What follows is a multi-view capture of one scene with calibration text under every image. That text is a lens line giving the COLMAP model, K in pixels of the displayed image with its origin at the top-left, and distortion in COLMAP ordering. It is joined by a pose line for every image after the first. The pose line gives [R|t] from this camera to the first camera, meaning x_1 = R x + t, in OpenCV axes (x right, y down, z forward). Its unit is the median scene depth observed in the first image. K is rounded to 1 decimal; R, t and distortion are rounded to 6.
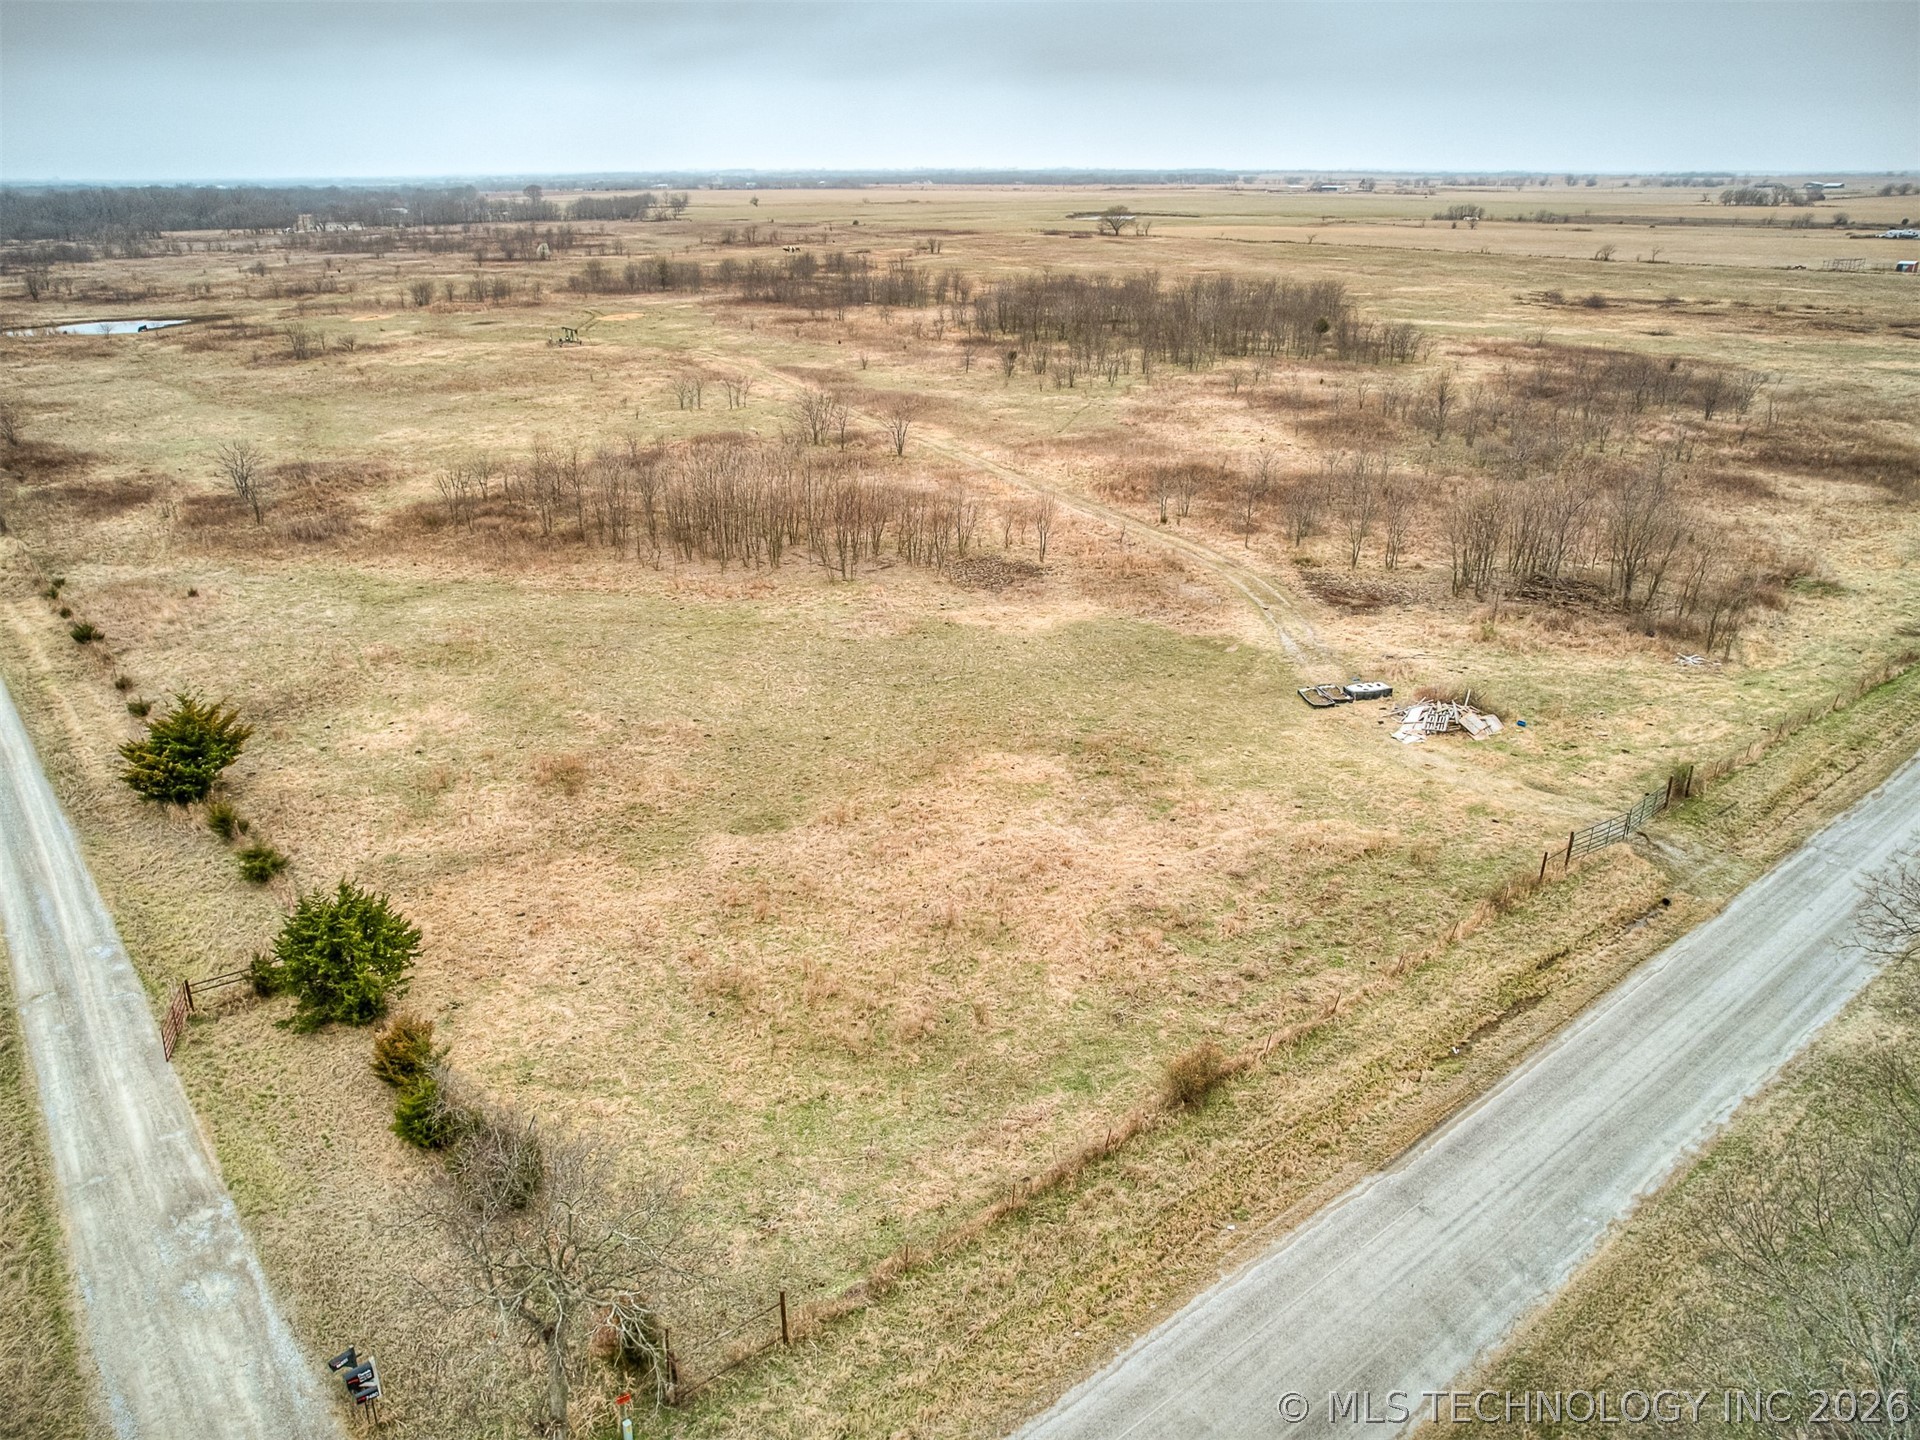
lens RADIAL K [[1386.1, 0, 953.8], [0, 1386.1, 718.4], [0, 0, 1]] dist [-0.059258, 0.027003]
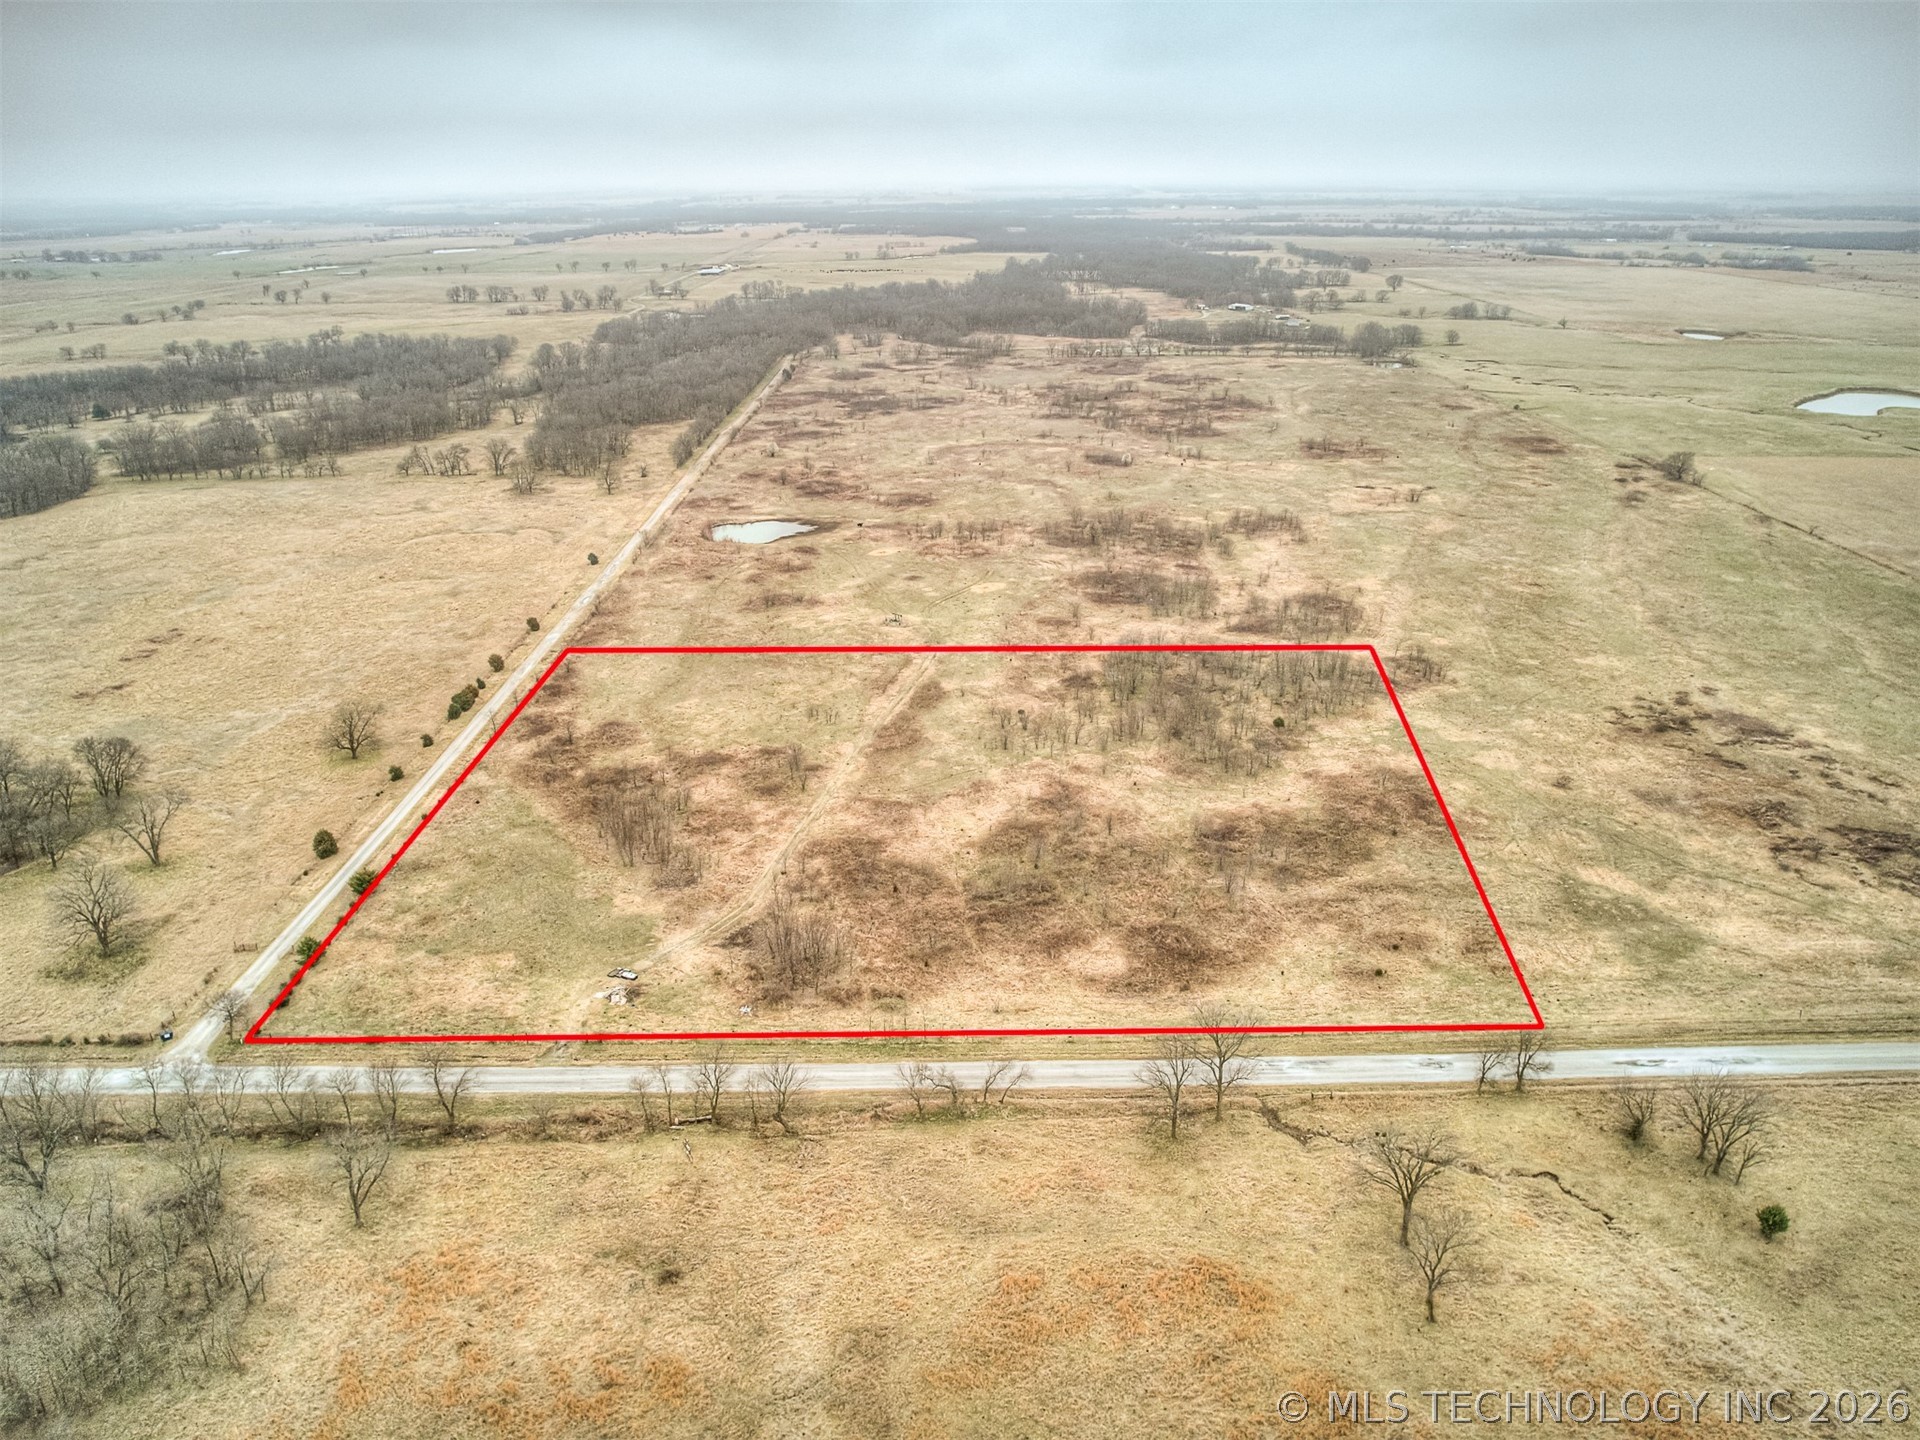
lens RADIAL K [[1380.5, 0, 944.4], [0, 1380.5, 717.3], [0, 0, 1]] dist [-0.054649, 0.022142]
pose [[0.770080, 0.233529, -0.593668, 2.043951], [-0.230882, 0.969530, 0.081890, -0.797659], [0.594702, 0.074006, 0.800533, -0.802901]]
